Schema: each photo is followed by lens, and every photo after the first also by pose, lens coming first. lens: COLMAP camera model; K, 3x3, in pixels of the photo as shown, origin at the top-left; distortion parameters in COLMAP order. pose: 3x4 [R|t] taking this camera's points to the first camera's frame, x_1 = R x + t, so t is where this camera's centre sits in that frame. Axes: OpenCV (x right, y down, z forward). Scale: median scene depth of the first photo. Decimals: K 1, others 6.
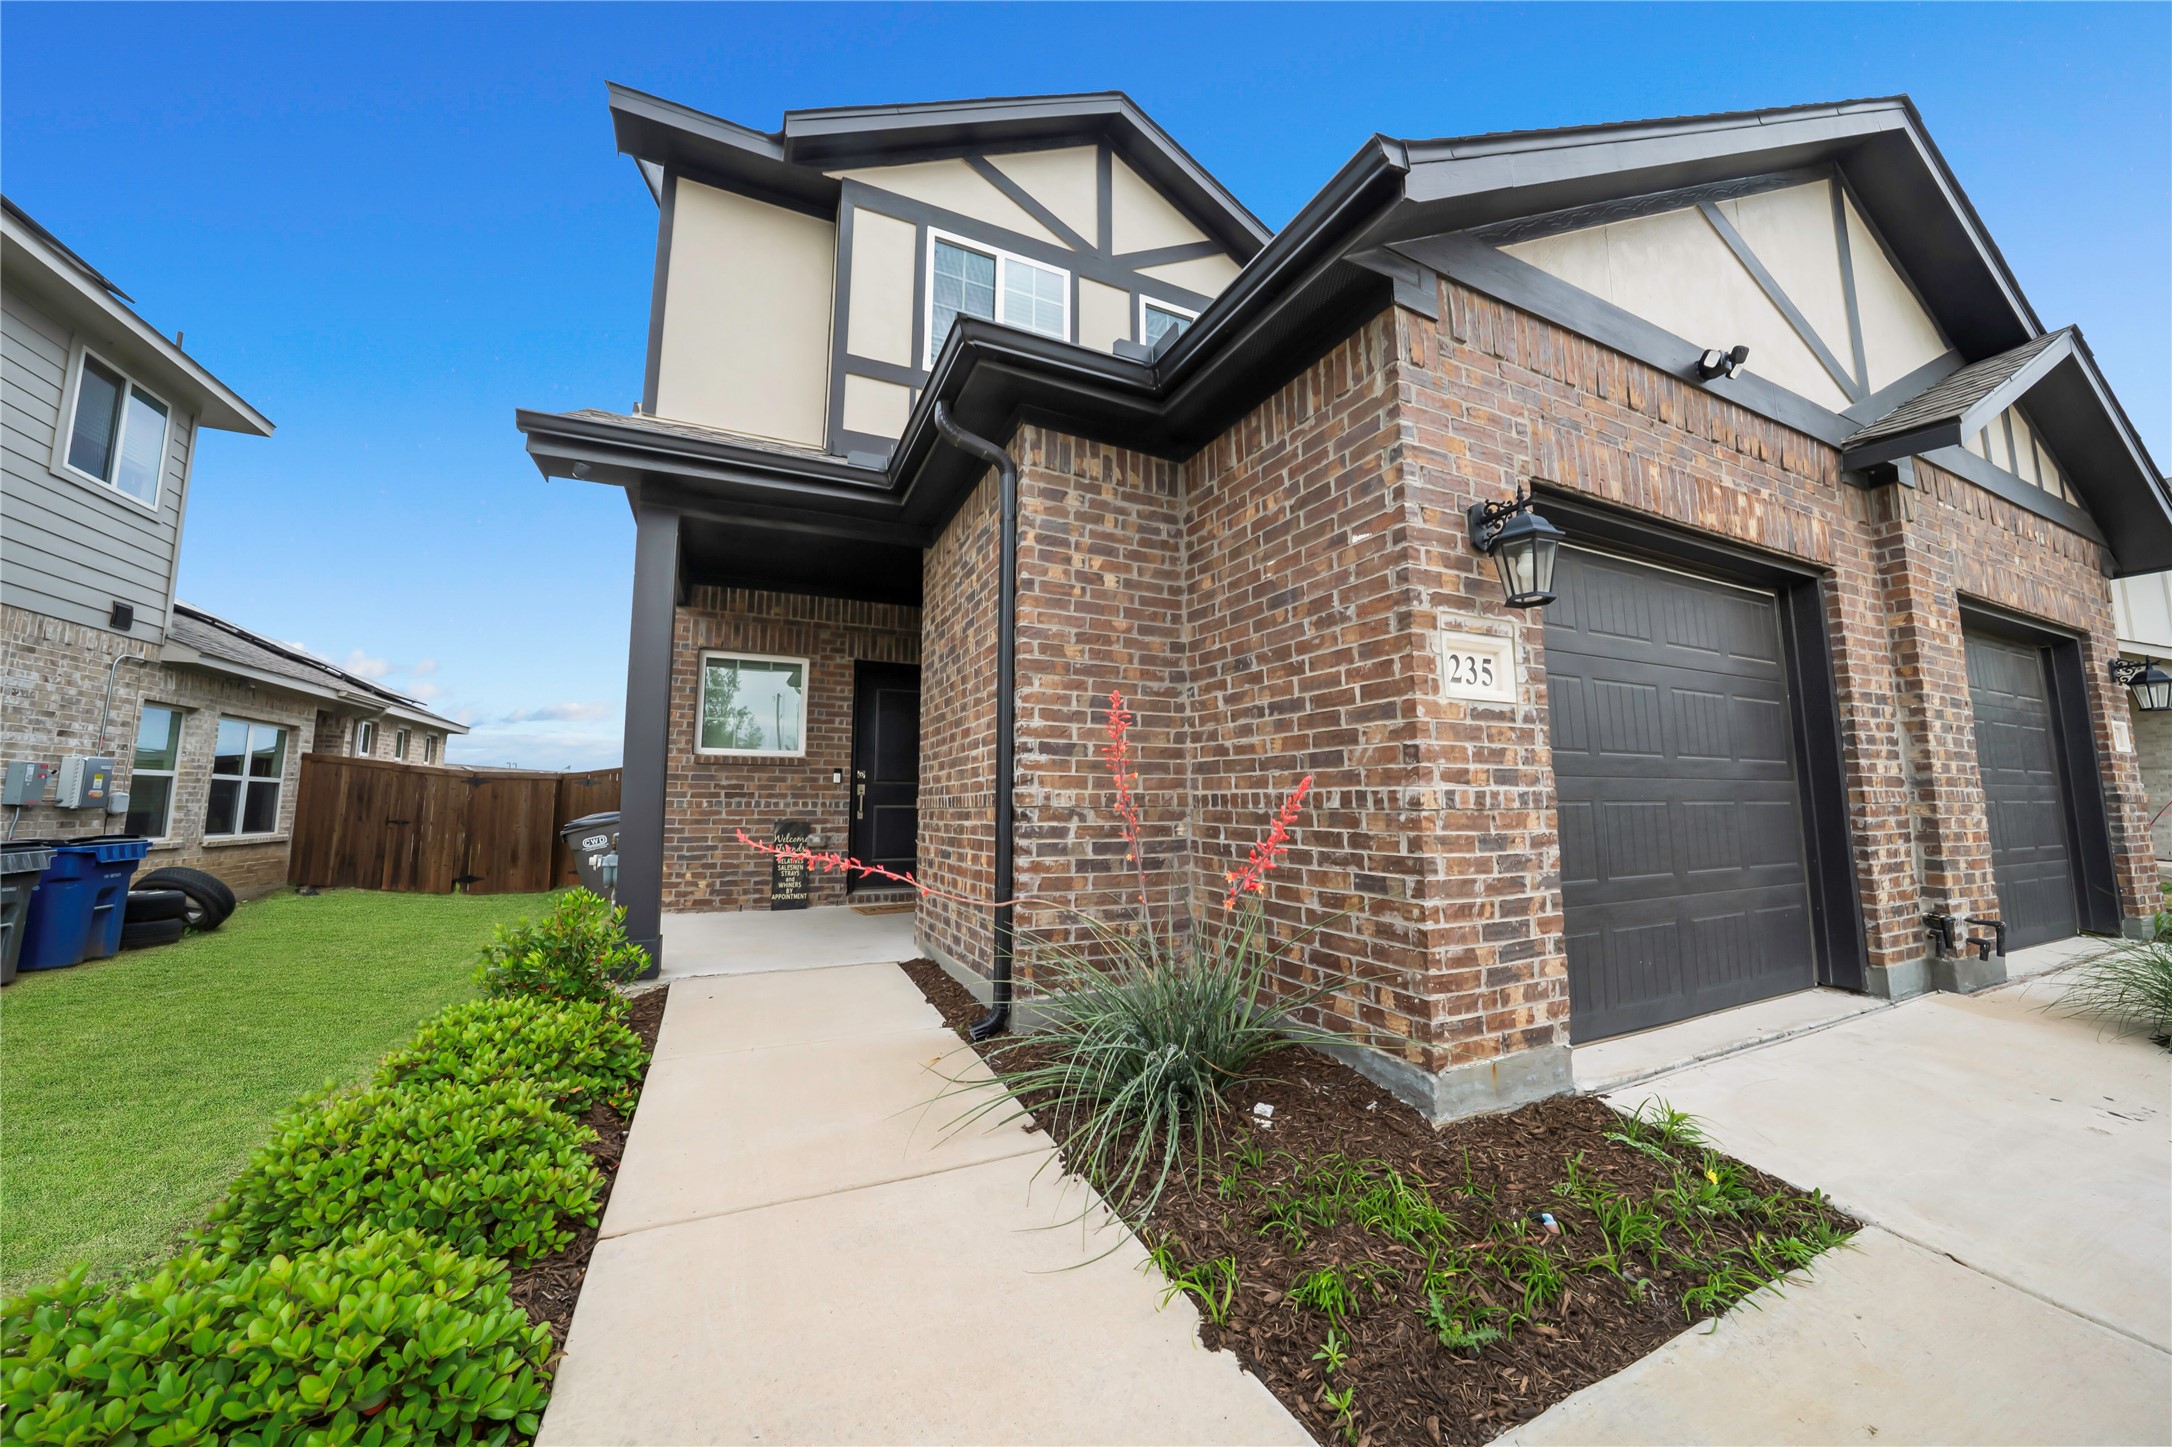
lens RADIAL K [[760.7, 0, 1086.0], [0, 760.7, 723.5], [0, 0, 1]] dist [-0.077788, 0.023411]
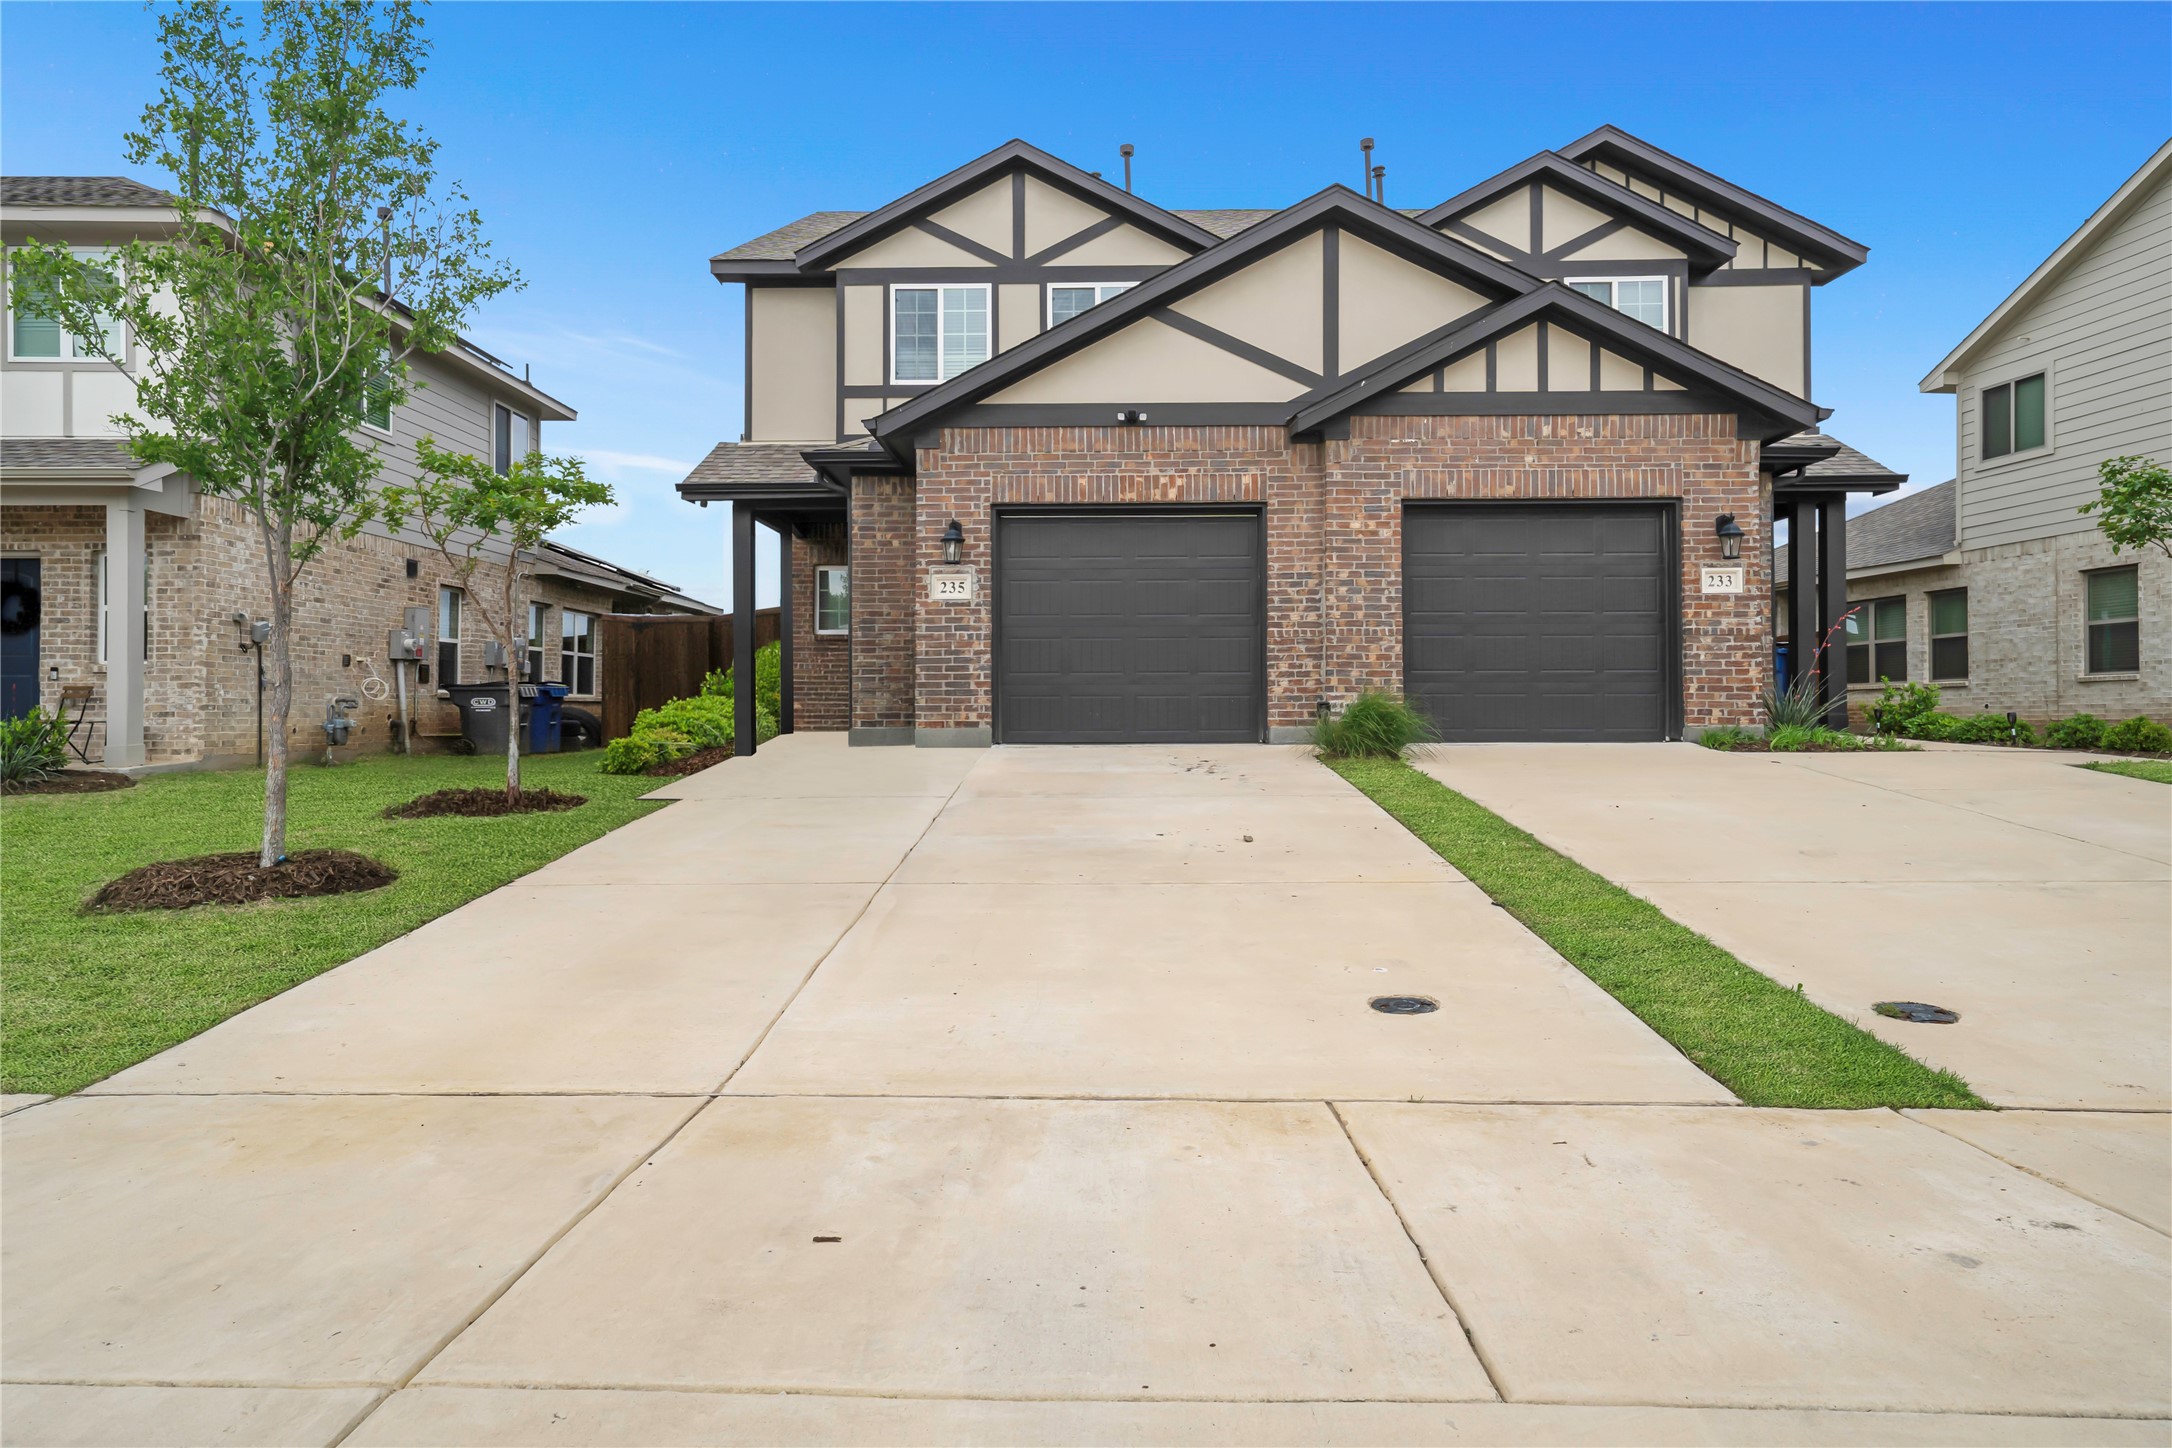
lens RADIAL K [[1305.8, 0, 1078.3], [0, 1305.8, 702.0], [0, 0, 1]] dist [-0.005049, 0.033021]
pose [[0.890459, 0.003494, -0.455049, 1.491170], [0.043157, 0.994815, 0.092089, -0.036827], [0.453012, -0.101639, 0.885692, -1.443423]]
